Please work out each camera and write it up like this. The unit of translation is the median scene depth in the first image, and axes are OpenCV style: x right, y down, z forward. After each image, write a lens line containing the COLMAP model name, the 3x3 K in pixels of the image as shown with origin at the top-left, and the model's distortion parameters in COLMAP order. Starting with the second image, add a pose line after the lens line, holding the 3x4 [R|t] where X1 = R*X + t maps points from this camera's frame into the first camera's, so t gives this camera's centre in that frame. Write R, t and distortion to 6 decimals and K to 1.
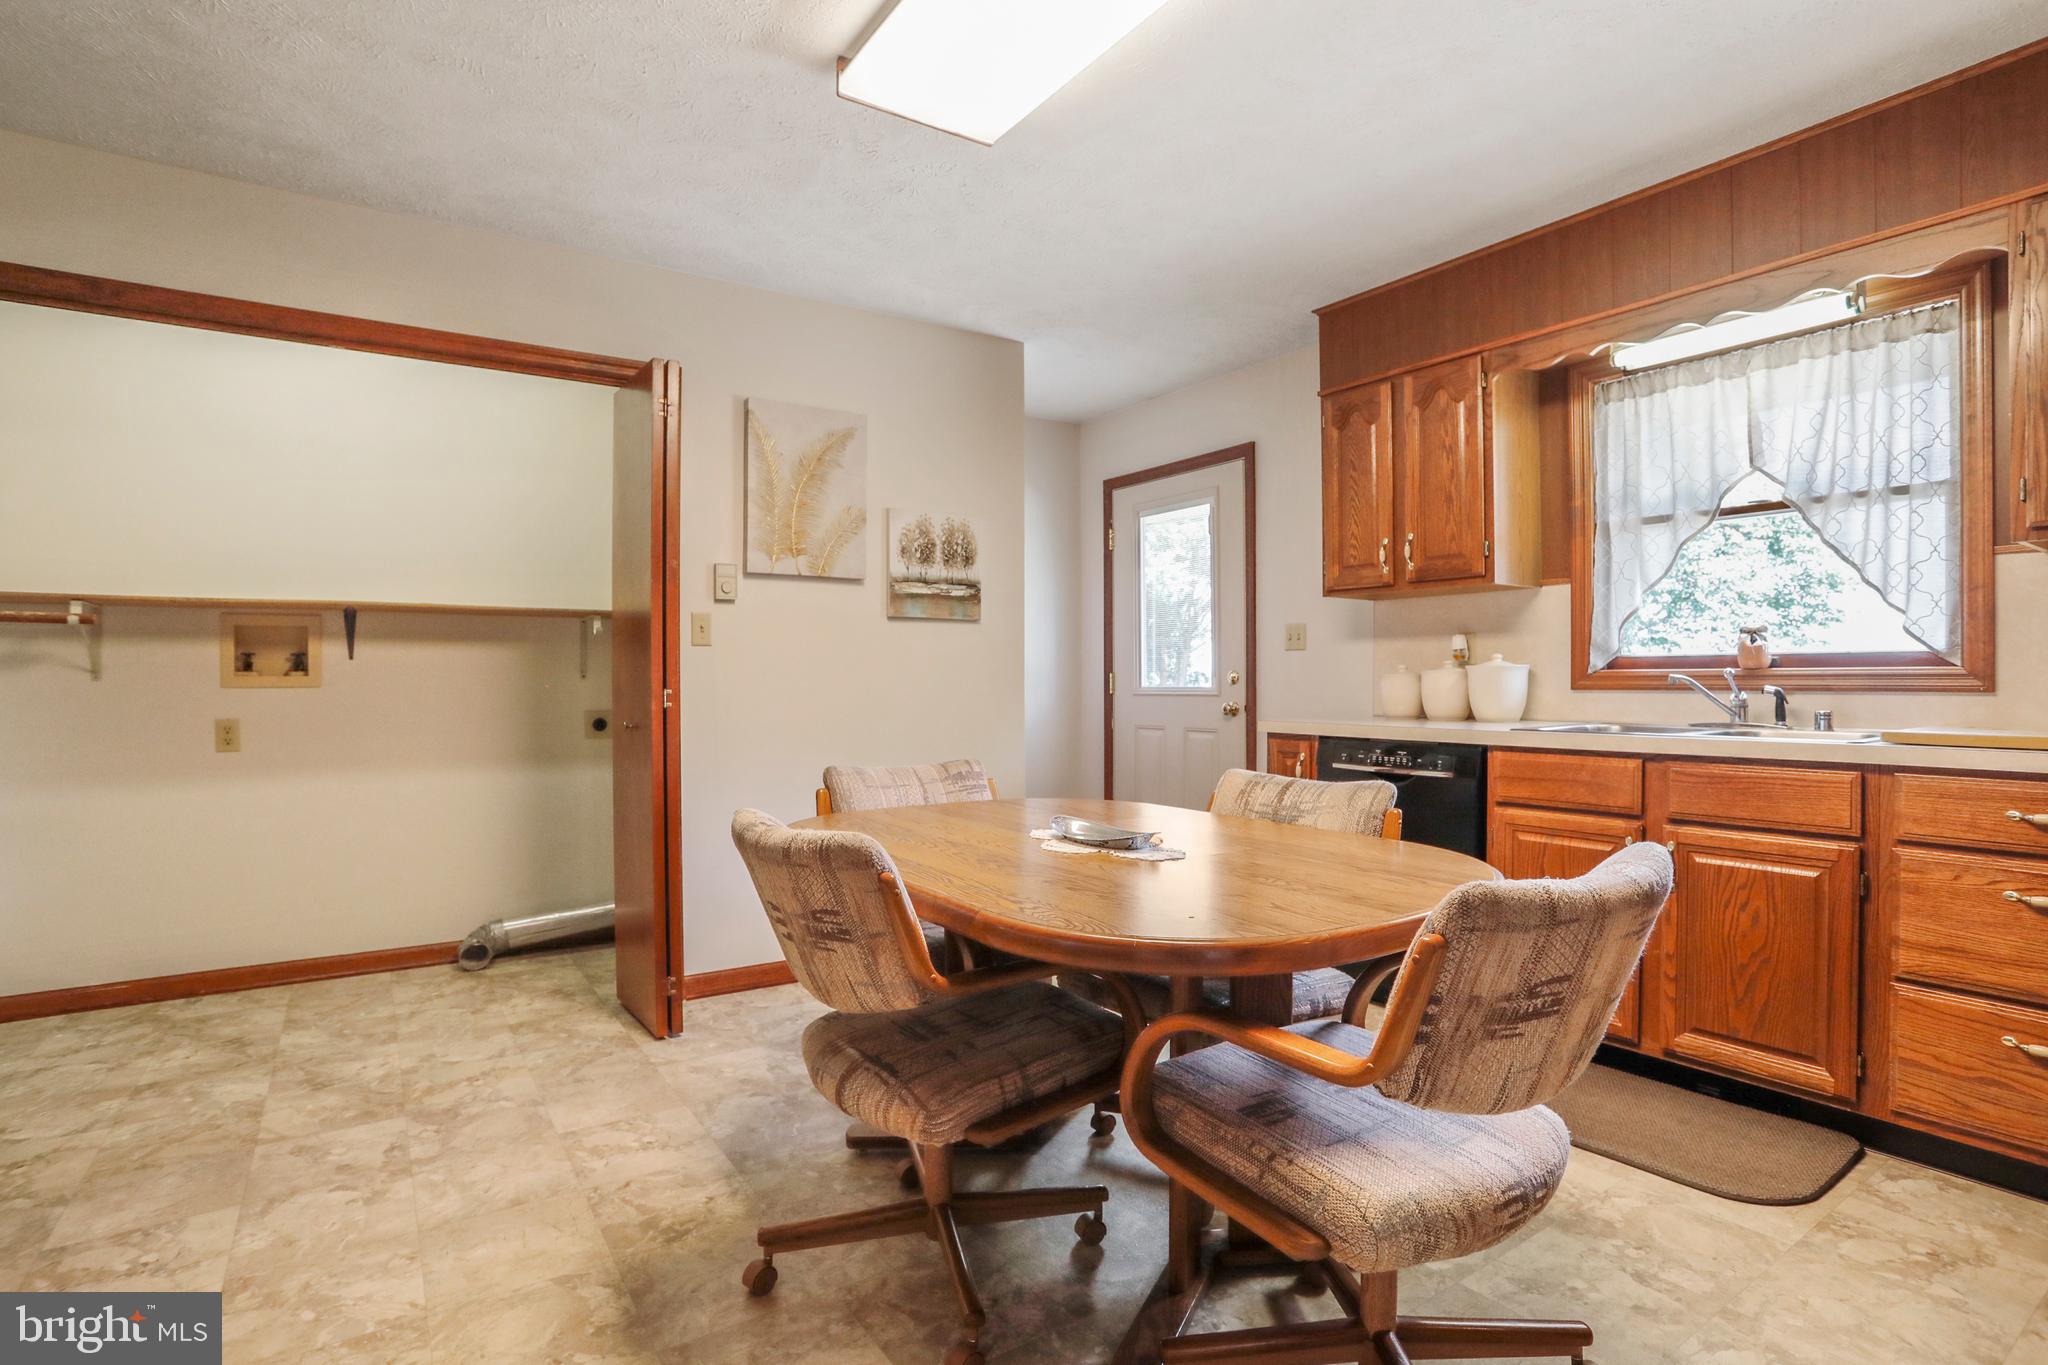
lens RADIAL K [[1040.2, 0, 1018.4], [0, 1040.2, 685.9], [0, 0, 1]] dist [-0.022963, 0.000335]
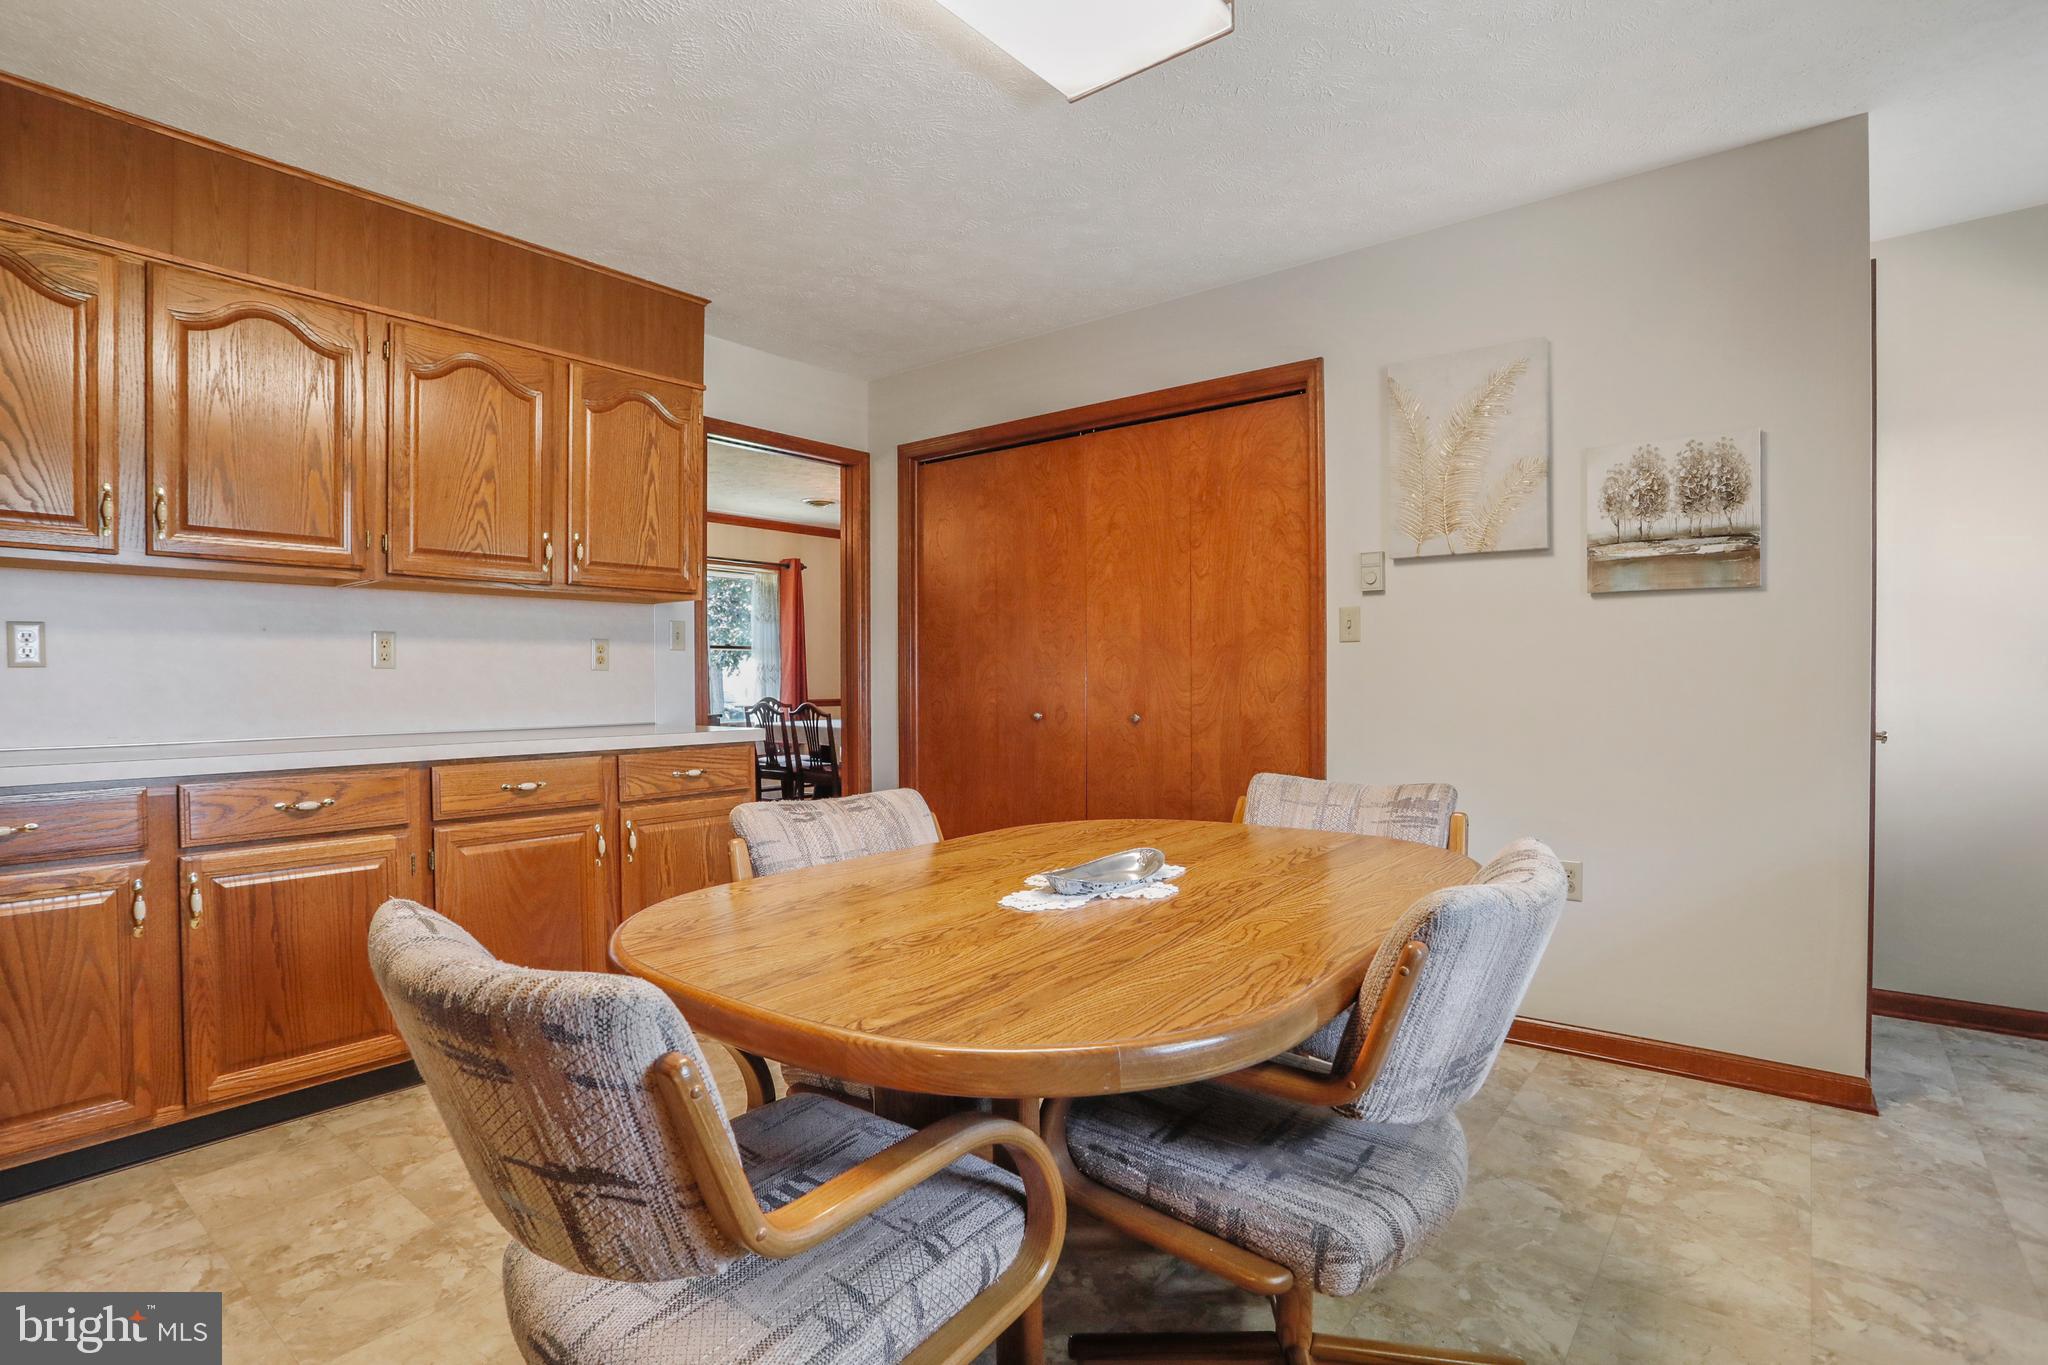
lens RADIAL K [[1040.2, 0, 1018.4], [0, 1040.2, 685.9], [0, 0, 1]] dist [-0.022963, 0.000335]
pose [[0.302398, 0.012387, -0.953101, 0.451823], [0.000584, 0.999913, 0.013181, -0.009897], [0.953182, -0.004542, 0.302365, 0.376821]]
